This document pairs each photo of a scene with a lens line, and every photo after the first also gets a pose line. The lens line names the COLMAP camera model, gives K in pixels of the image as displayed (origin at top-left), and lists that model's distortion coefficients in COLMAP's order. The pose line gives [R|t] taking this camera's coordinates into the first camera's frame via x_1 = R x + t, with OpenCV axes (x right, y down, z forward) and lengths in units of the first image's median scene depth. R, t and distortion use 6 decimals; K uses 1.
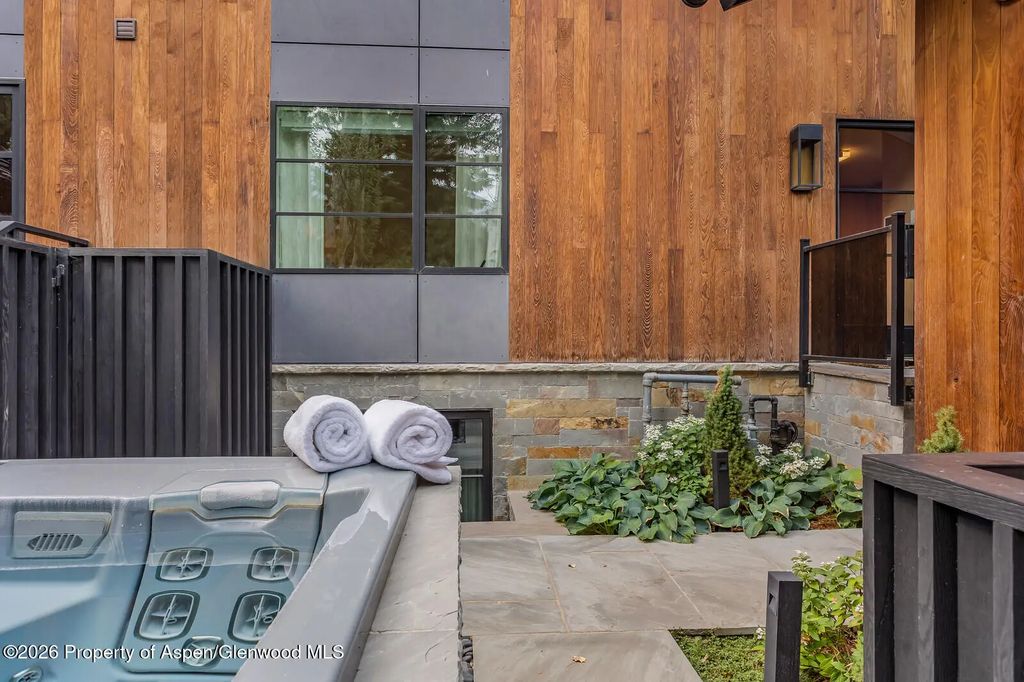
lens RADIAL K [[636.5, 0, 514.8], [0, 636.5, 334.7], [0, 0, 1]] dist [0.000034, 0.001769]
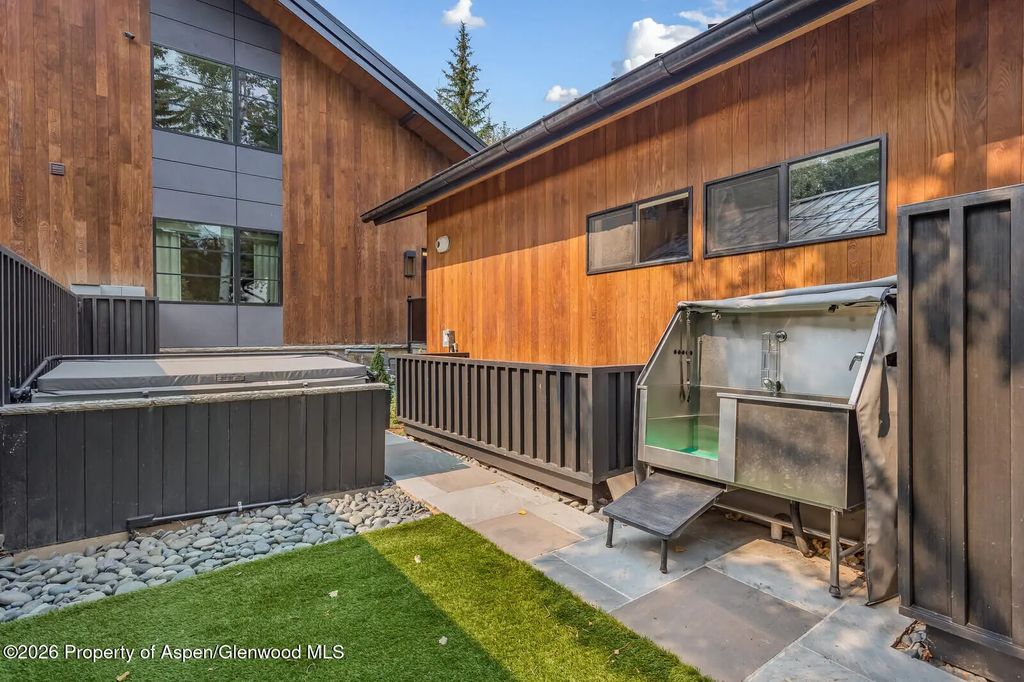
lens RADIAL K [[500.5, 0, 510.0], [0, 500.5, 338.8], [0, 0, 1]] dist [0.007117, 0.001981]
pose [[0.848993, -0.006716, 0.528362, -0.260631], [0.000997, 0.999938, 0.011108, 0.000304], [-0.528404, -0.008904, 0.848947, -0.910866]]
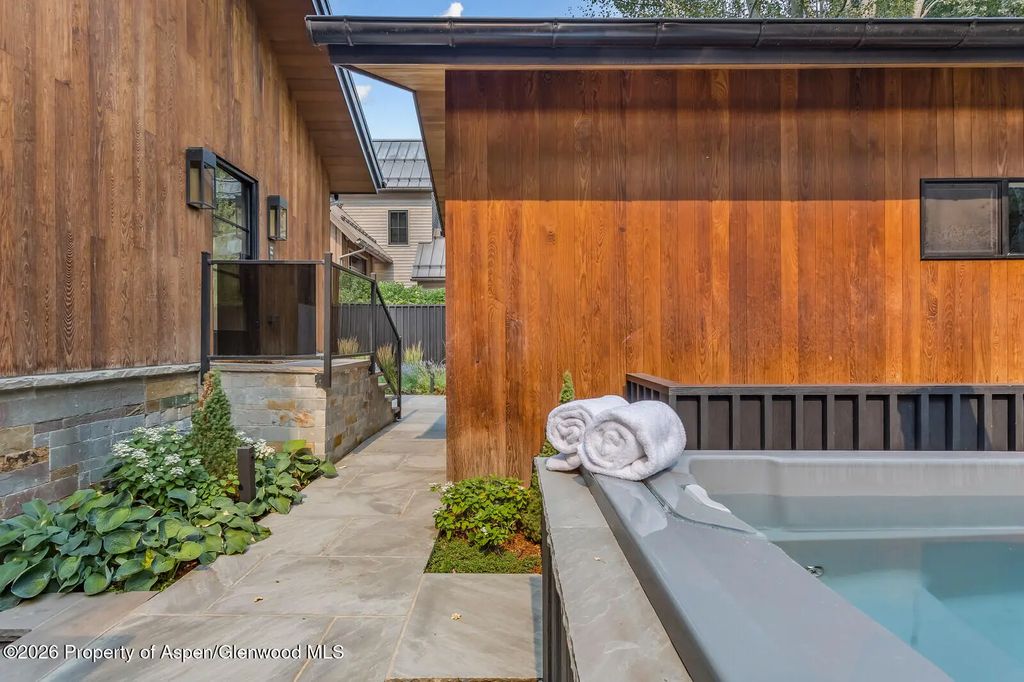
lens RADIAL K [[500.5, 0, 514.0], [0, 500.5, 339.6], [0, 0, 1]] dist [0.007117, 0.001981]
pose [[0.074084, -0.003630, 0.997245, -0.385037], [-0.000045, 0.999993, 0.003643, -0.000059], [-0.997252, -0.000315, 0.074083, 0.395737]]
